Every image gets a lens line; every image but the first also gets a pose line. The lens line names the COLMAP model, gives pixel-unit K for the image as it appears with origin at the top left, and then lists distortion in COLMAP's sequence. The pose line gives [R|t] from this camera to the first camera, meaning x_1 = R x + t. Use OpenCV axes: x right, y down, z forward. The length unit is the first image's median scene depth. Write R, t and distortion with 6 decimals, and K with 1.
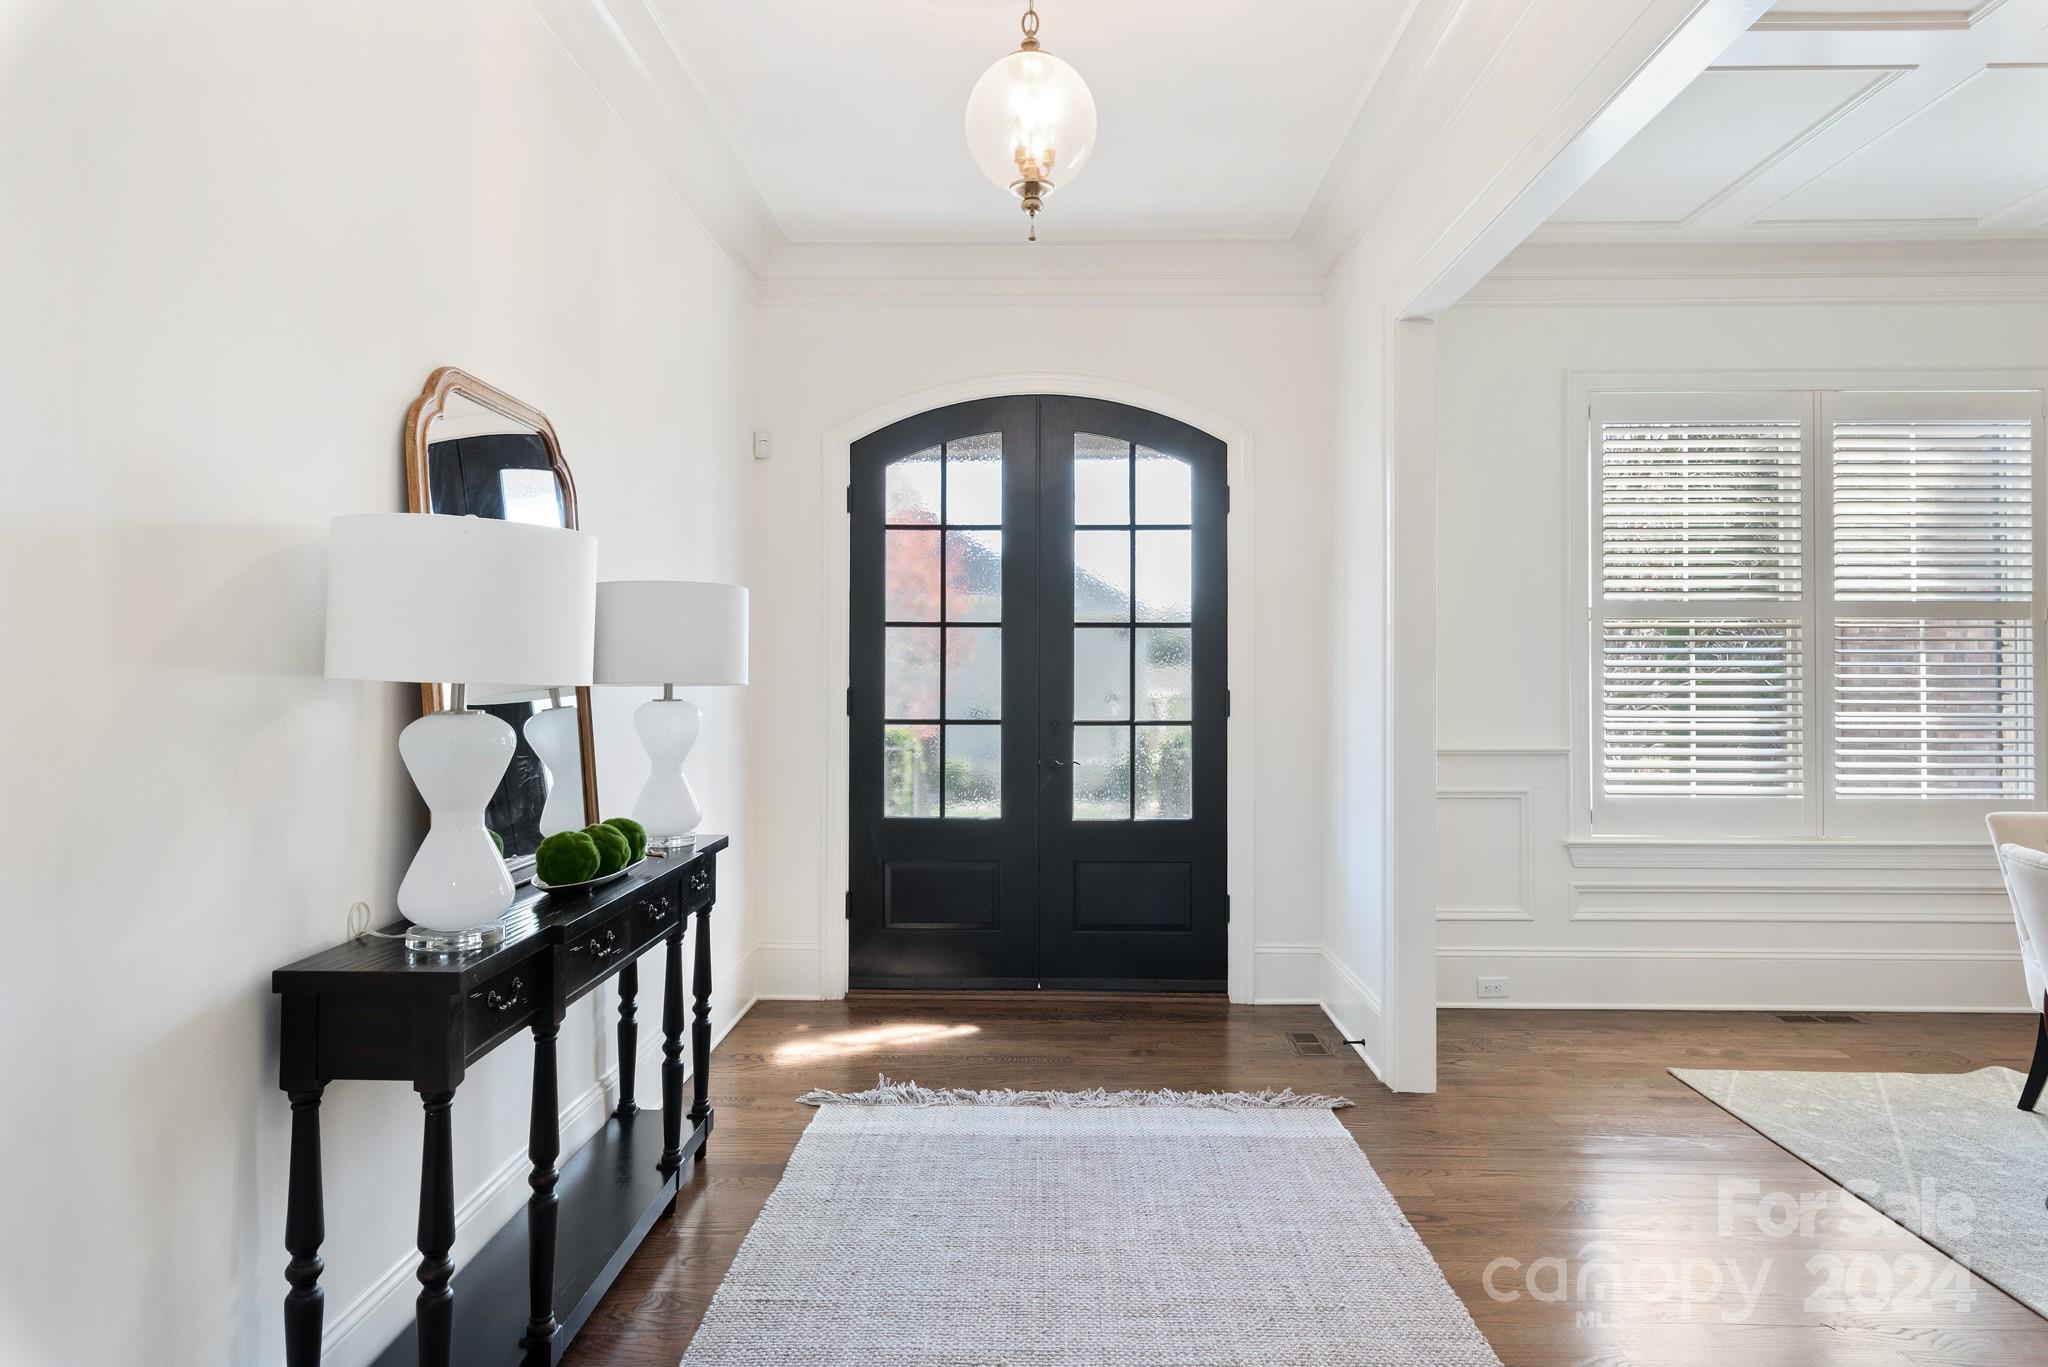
lens RADIAL K [[1193.1, 0, 1022.6], [0, 1193.1, 658.8], [0, 0, 1]] dist [0.001245, 0.000358]
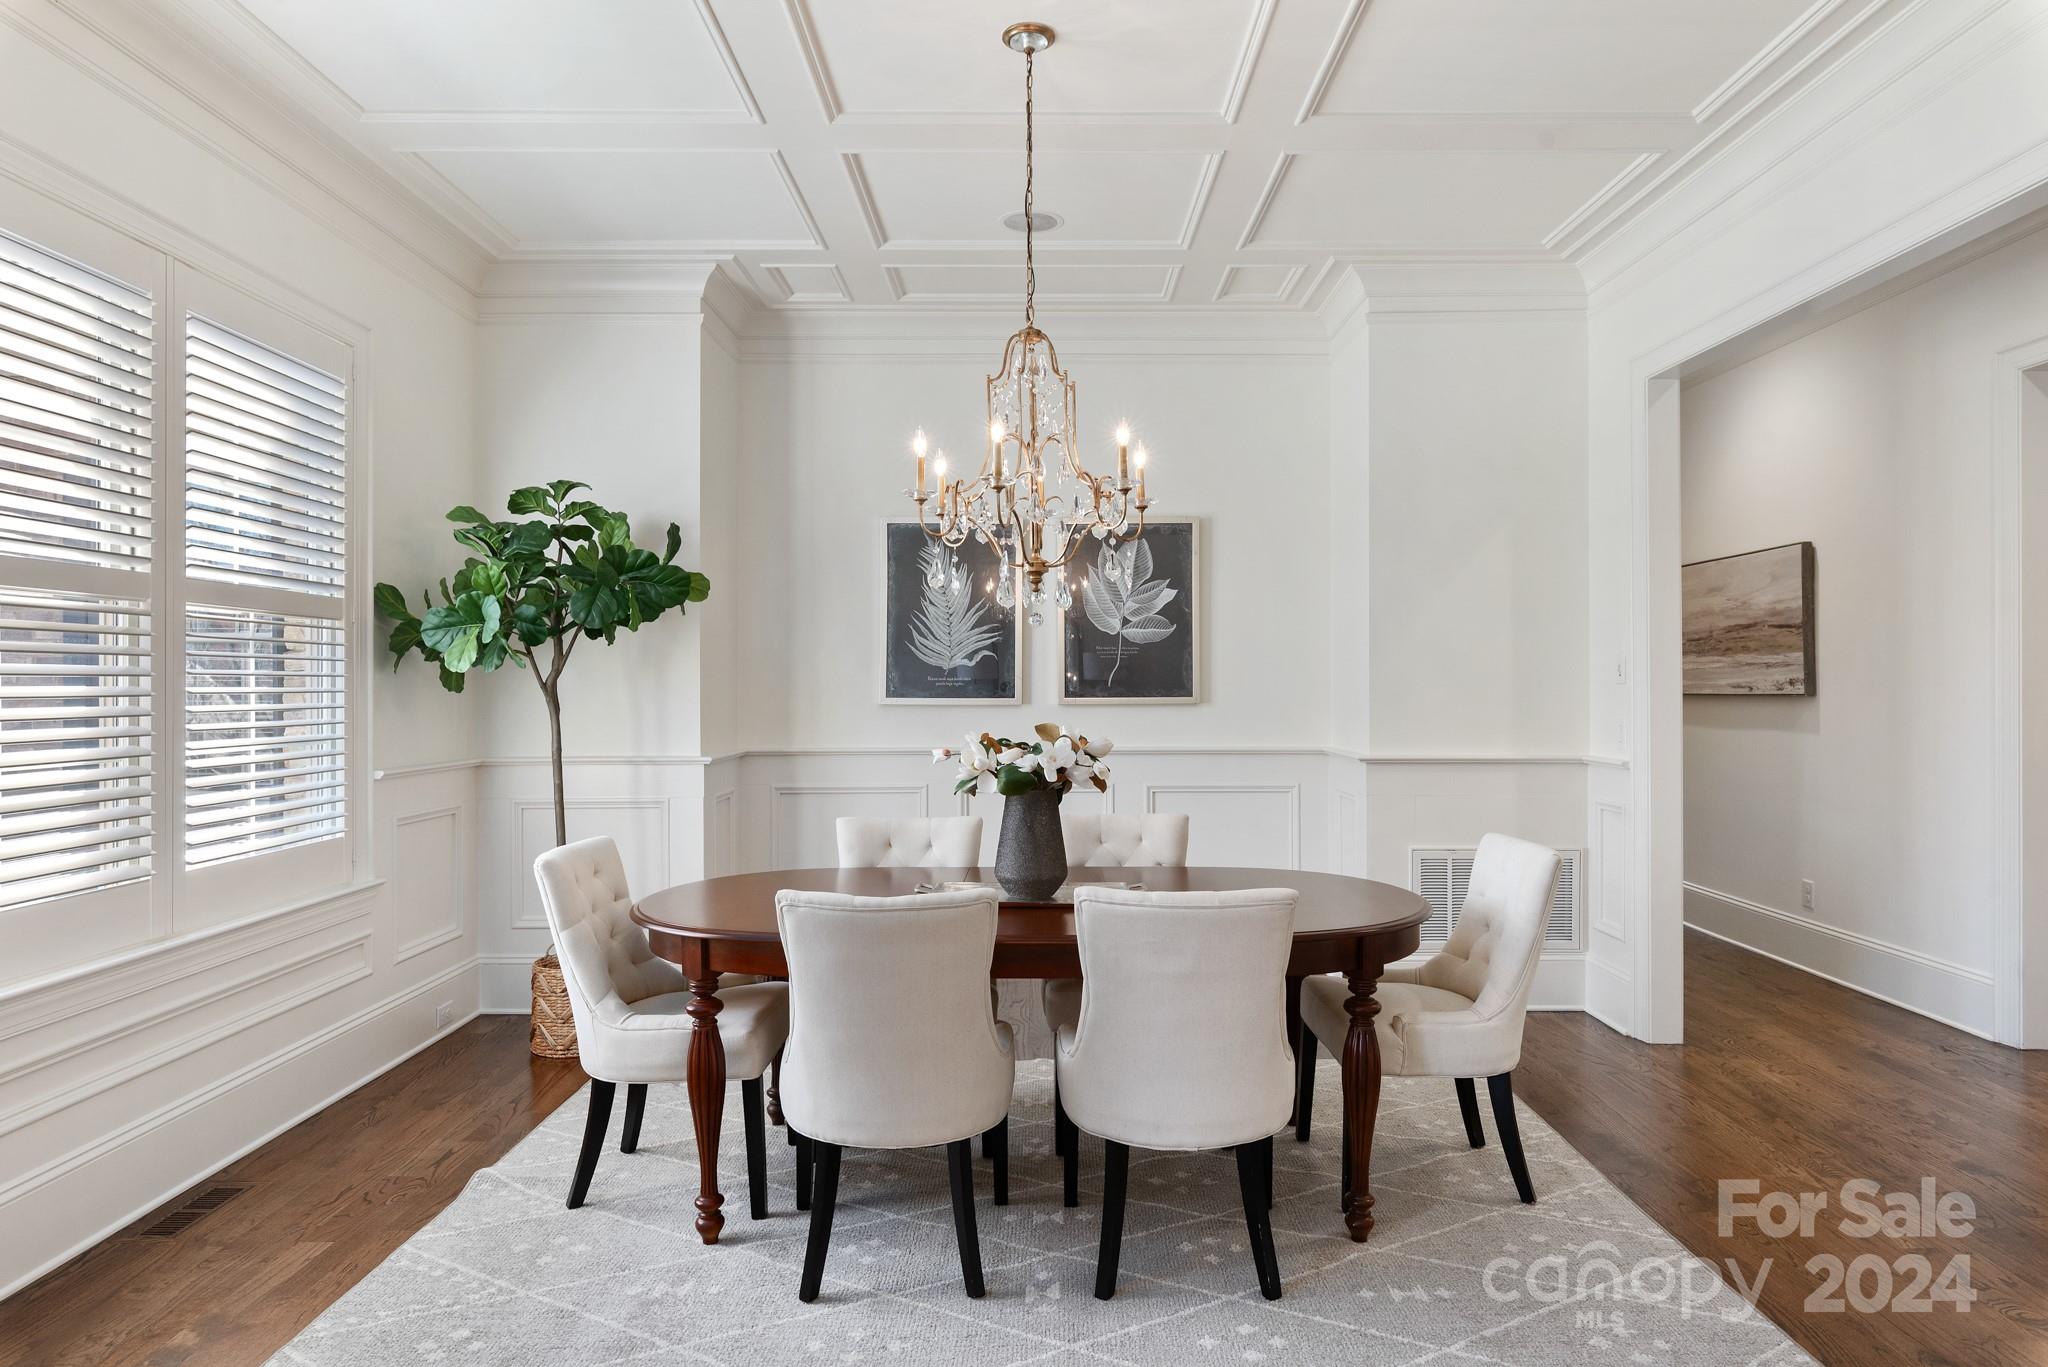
lens RADIAL K [[1252.3, 0, 1024.0], [0, 1252.3, 683.5], [0, 0, 1]] dist [-0.003525, -0.001339]
pose [[-0.028252, -0.002333, 0.999598, -0.033953], [-0.011046, 0.999937, 0.002022, 0.004165], [-0.999540, -0.010985, -0.028276, 0.549841]]
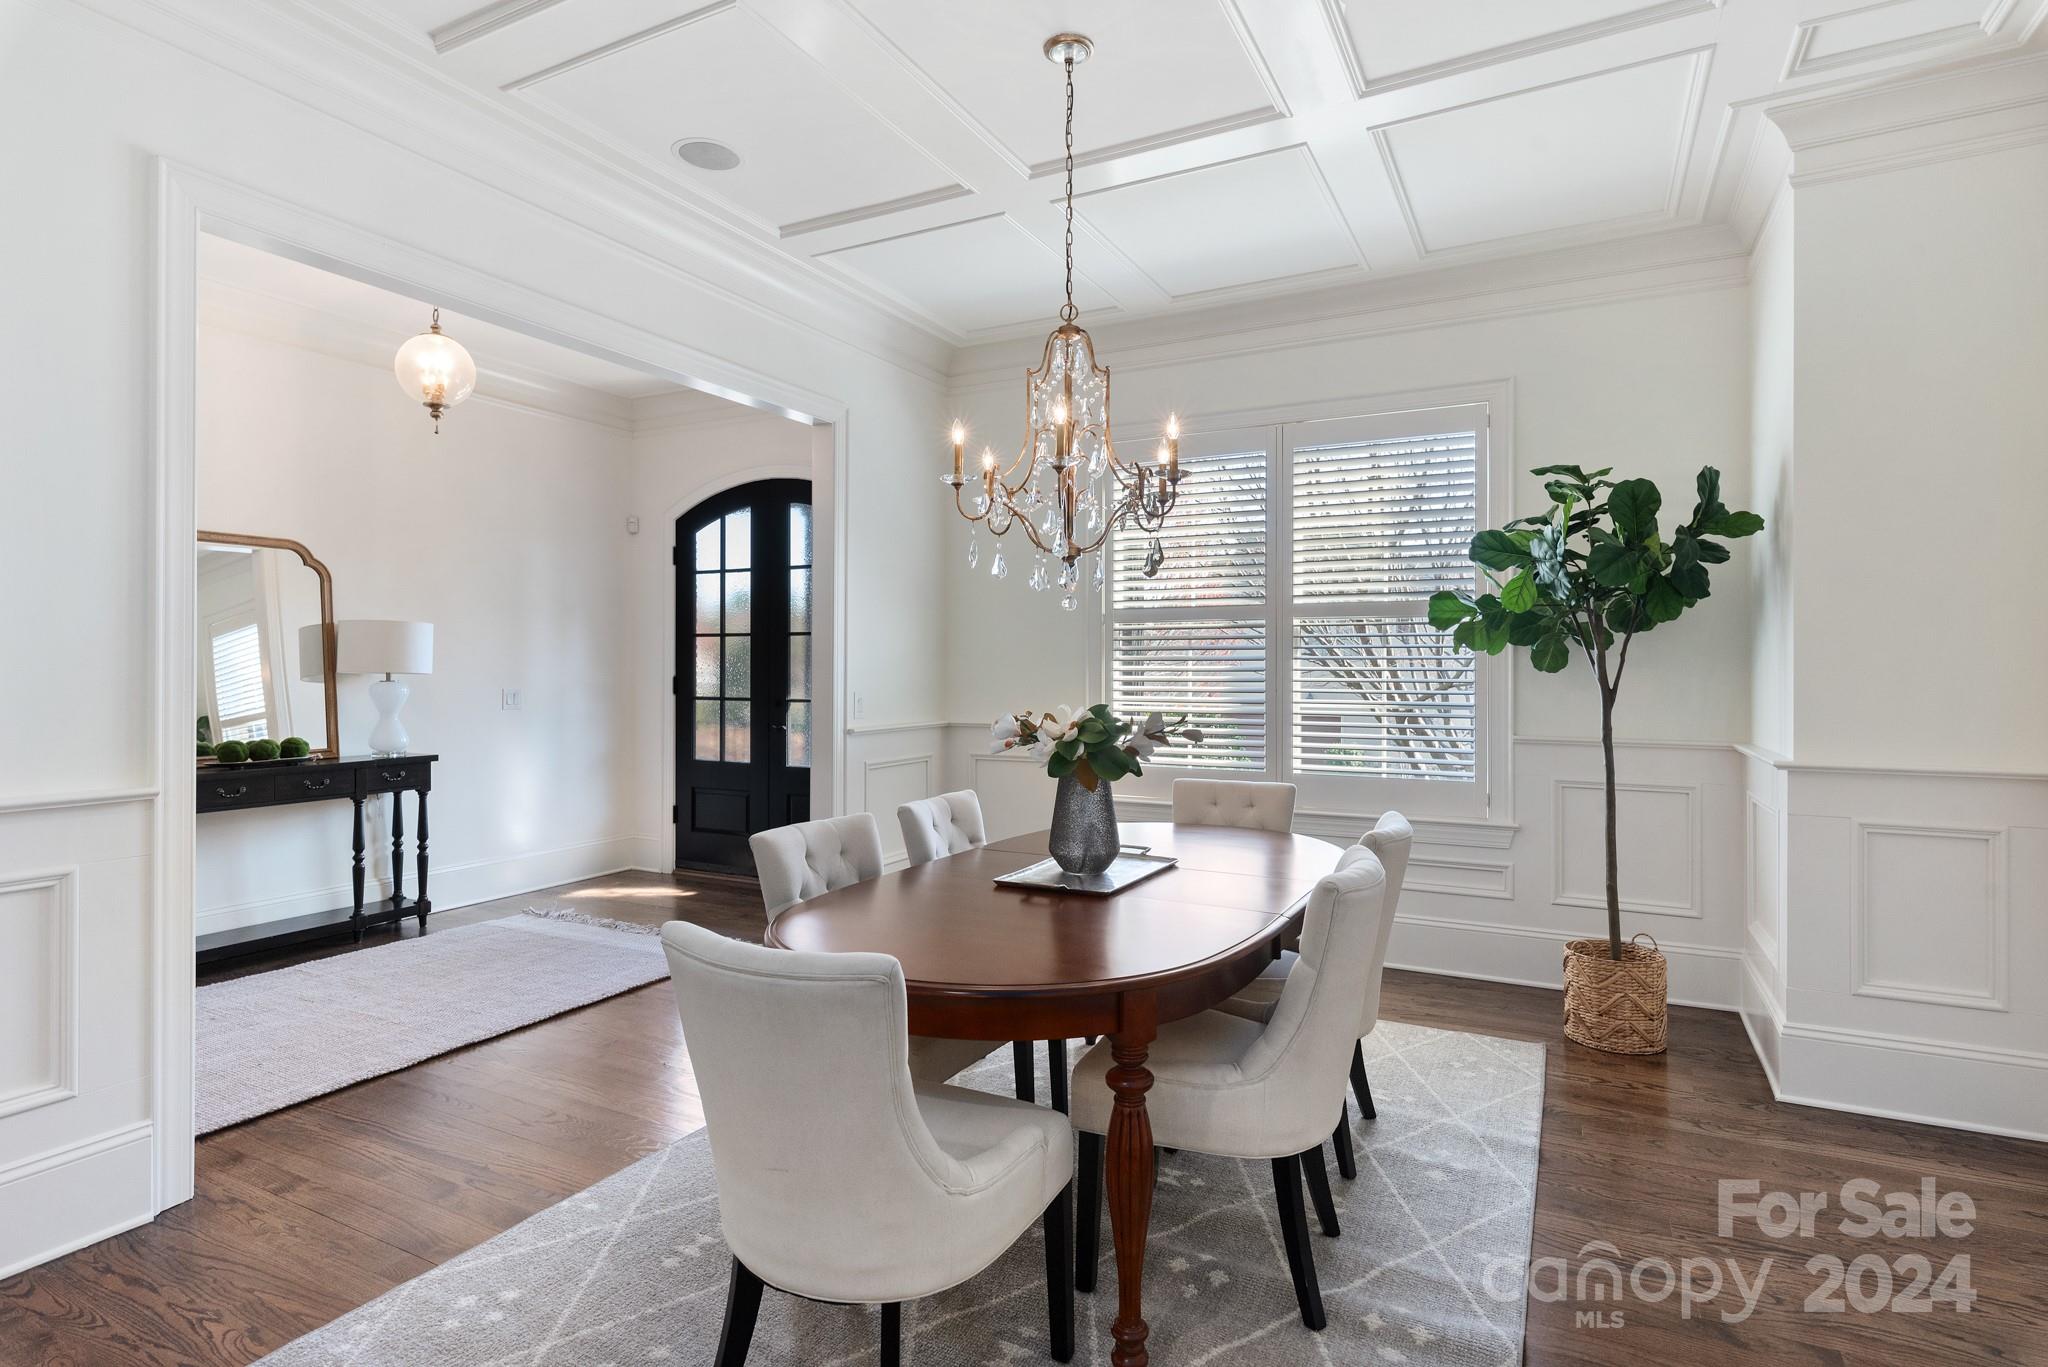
lens RADIAL K [[1049.8, 0, 1019.6], [0, 1049.8, 661.5], [0, 0, 1]] dist [0.000985, 0.000037]
pose [[0.896713, -0.003223, -0.442600, 0.892151], [0.006559, 0.999960, 0.006008, -0.000133], [0.442563, -0.008291, 0.896699, -0.038786]]
